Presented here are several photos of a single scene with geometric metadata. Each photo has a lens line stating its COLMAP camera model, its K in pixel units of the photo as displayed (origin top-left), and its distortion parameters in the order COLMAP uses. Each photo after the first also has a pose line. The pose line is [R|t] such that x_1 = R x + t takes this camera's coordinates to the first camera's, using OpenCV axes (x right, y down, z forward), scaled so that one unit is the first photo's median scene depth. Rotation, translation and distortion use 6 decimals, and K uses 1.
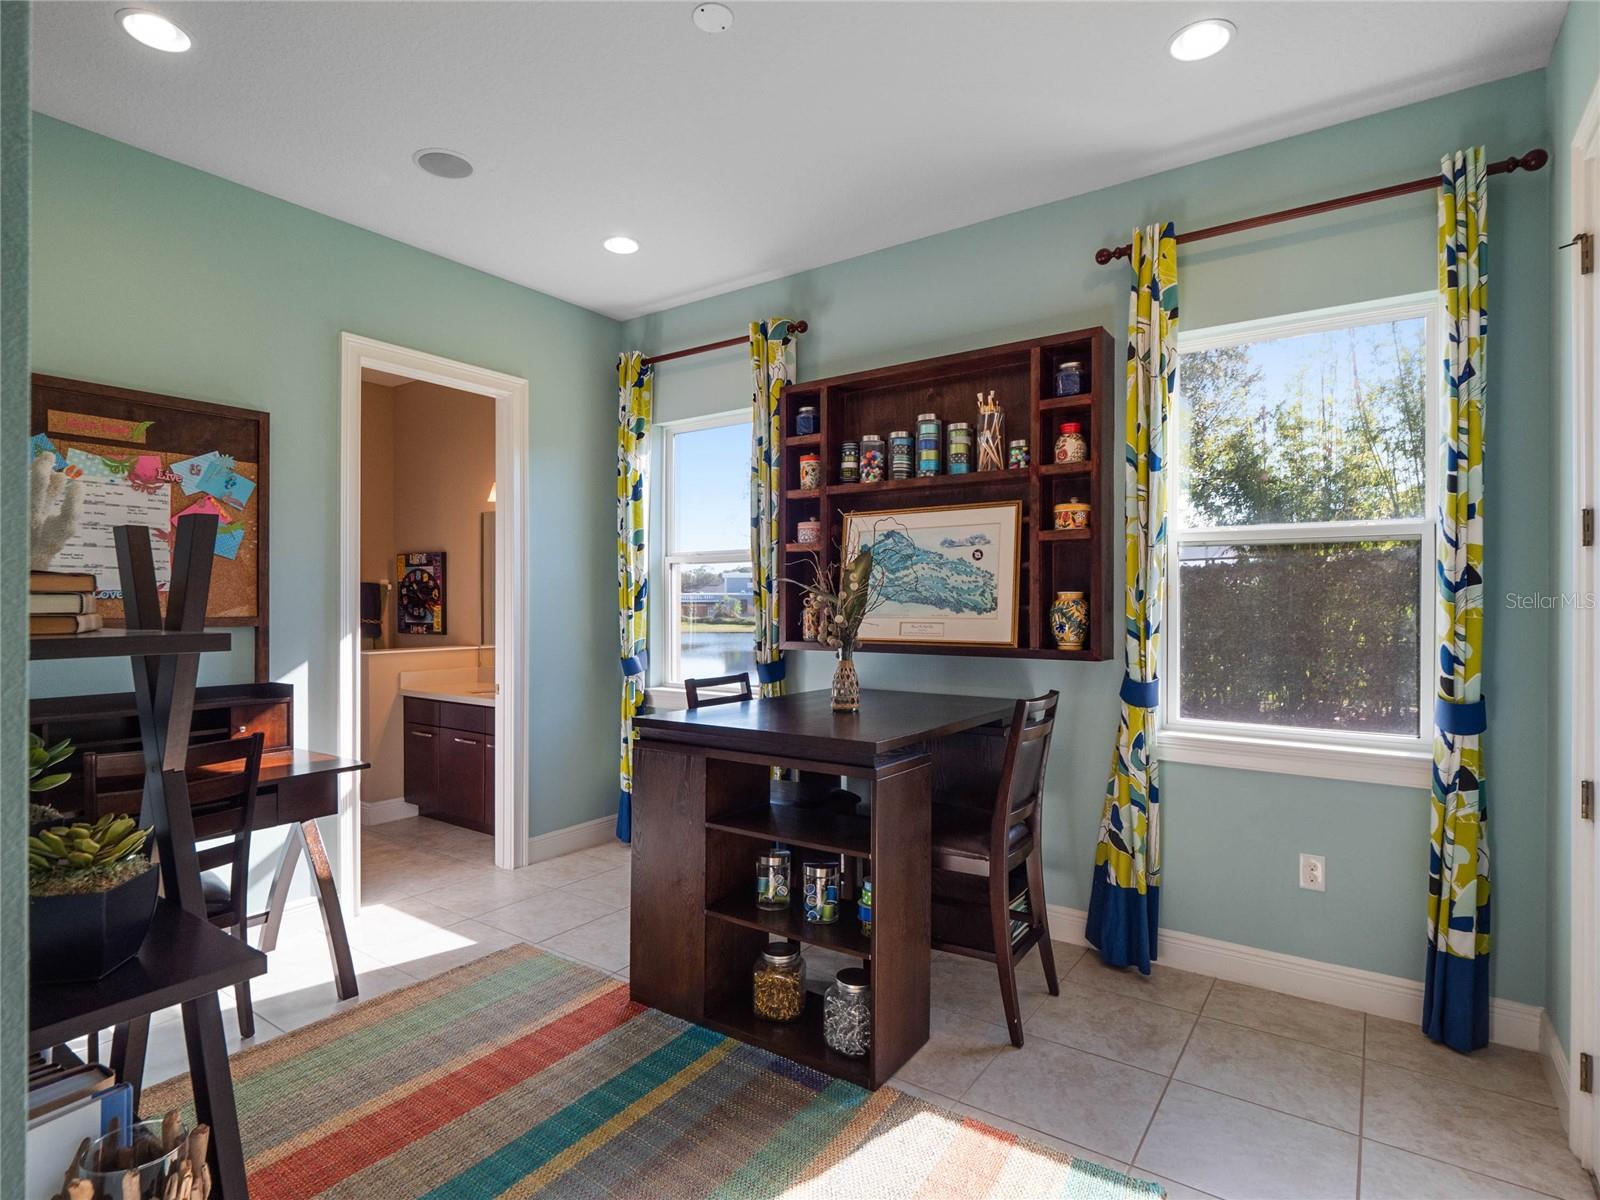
lens RADIAL K [[862.1, 0, 797.1], [0, 862.1, 600.1], [0, 0, 1]] dist [0.003271, -0.002135]
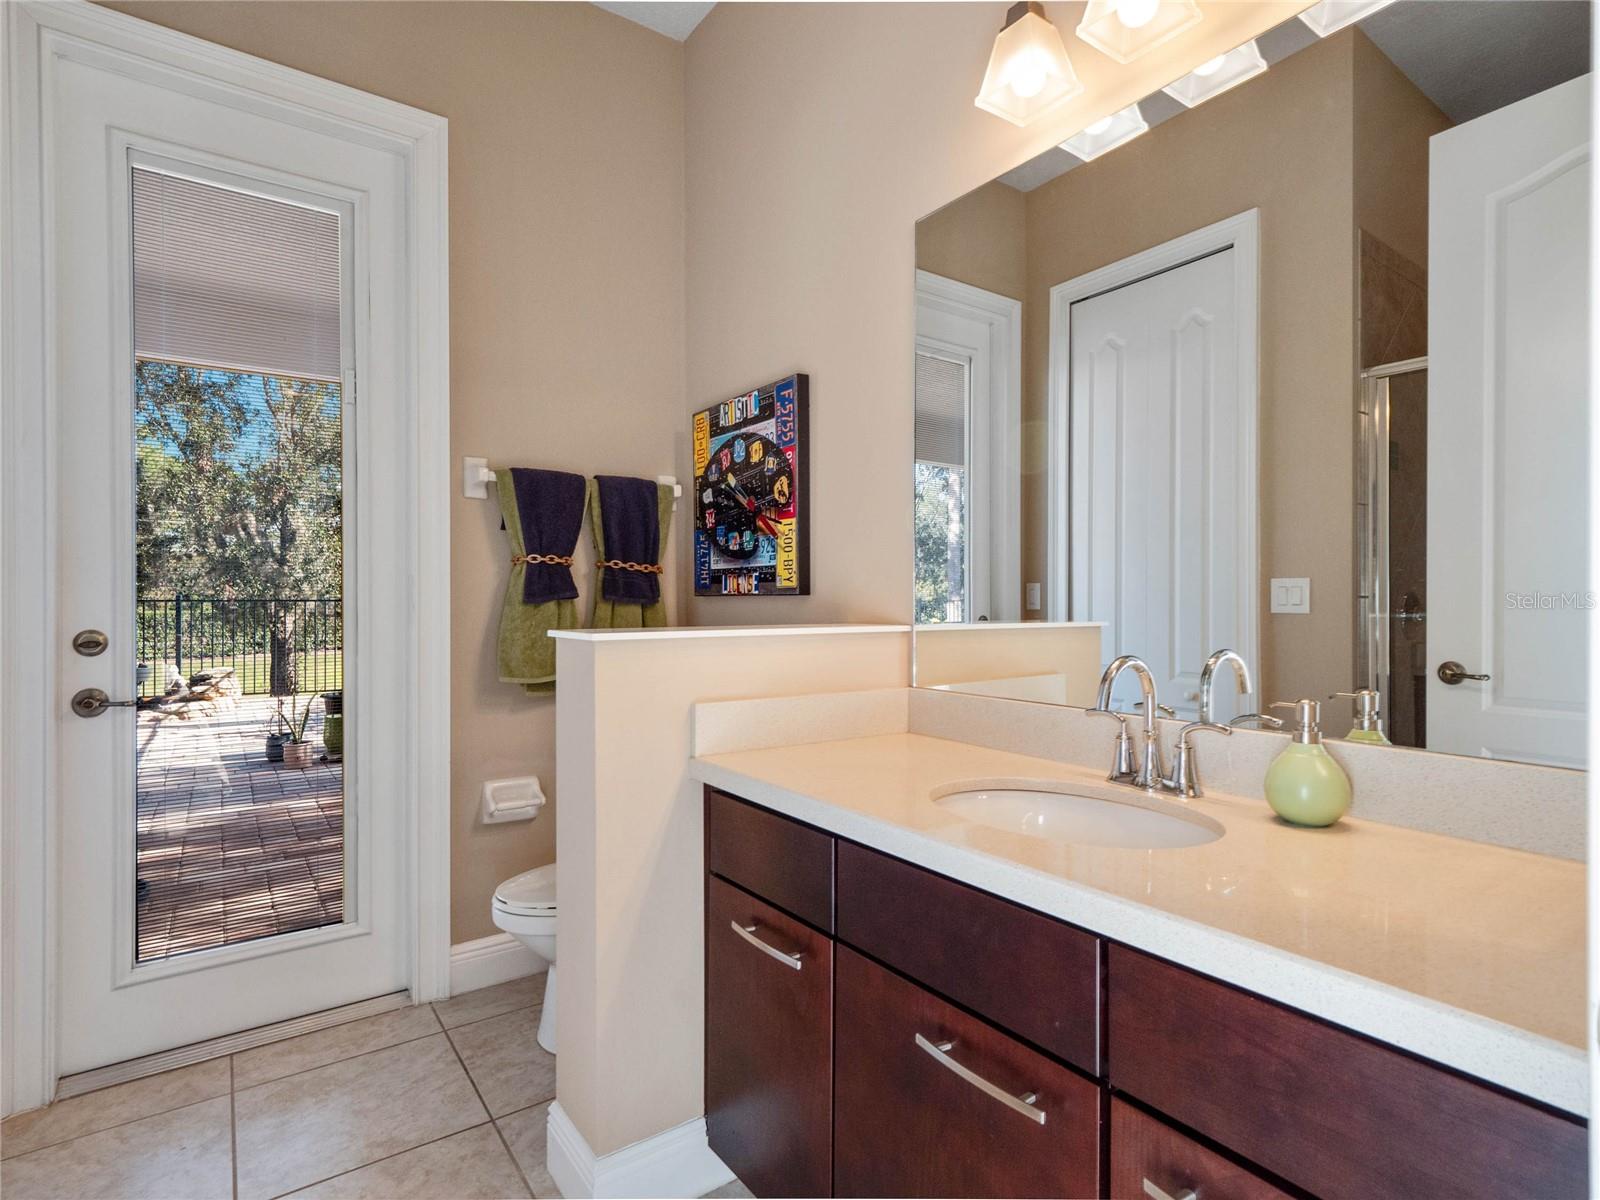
lens RADIAL K [[862.1, 0, 801.3], [0, 862.1, 598.0], [0, 0, 1]] dist [0.003271, -0.002135]
pose [[0.947411, 0.001590, -0.320014, -0.280970], [0.001898, 0.999942, 0.010589, 0.036336], [0.320013, -0.010640, 0.947353, 0.623099]]
